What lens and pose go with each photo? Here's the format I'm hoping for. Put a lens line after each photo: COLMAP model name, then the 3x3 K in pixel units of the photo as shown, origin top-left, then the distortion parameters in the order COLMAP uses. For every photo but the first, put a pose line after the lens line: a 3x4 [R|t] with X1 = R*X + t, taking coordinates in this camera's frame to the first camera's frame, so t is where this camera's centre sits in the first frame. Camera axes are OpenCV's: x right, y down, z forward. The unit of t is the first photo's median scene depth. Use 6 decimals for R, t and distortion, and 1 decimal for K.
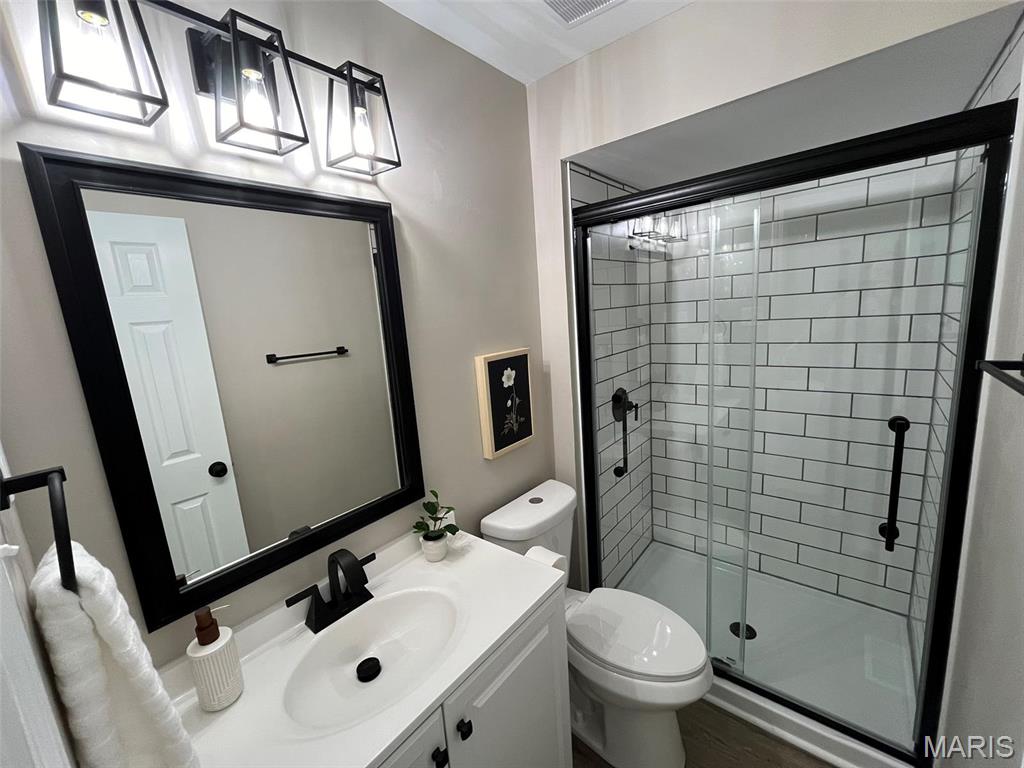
lens RADIAL K [[413.0, 0, 512.0], [0, 413.0, 384.0], [0, 0, 1]] dist [-0.000276, 0.000578]
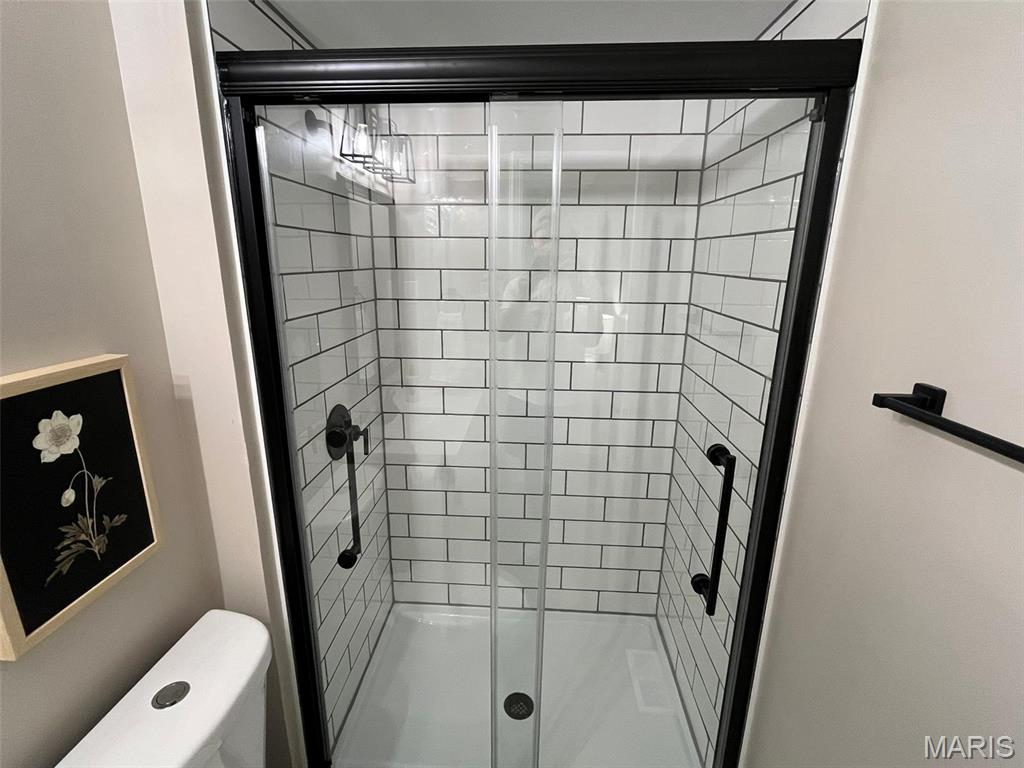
lens RADIAL K [[475.4, 0, 510.1], [0, 475.4, 385.4], [0, 0, 1]] dist [-0.002680, -0.000209]
pose [[0.807458, -0.070627, 0.585682, 0.074234], [0.035501, 0.996826, 0.071264, -0.076198], [-0.588856, -0.036751, 0.807402, 0.355703]]
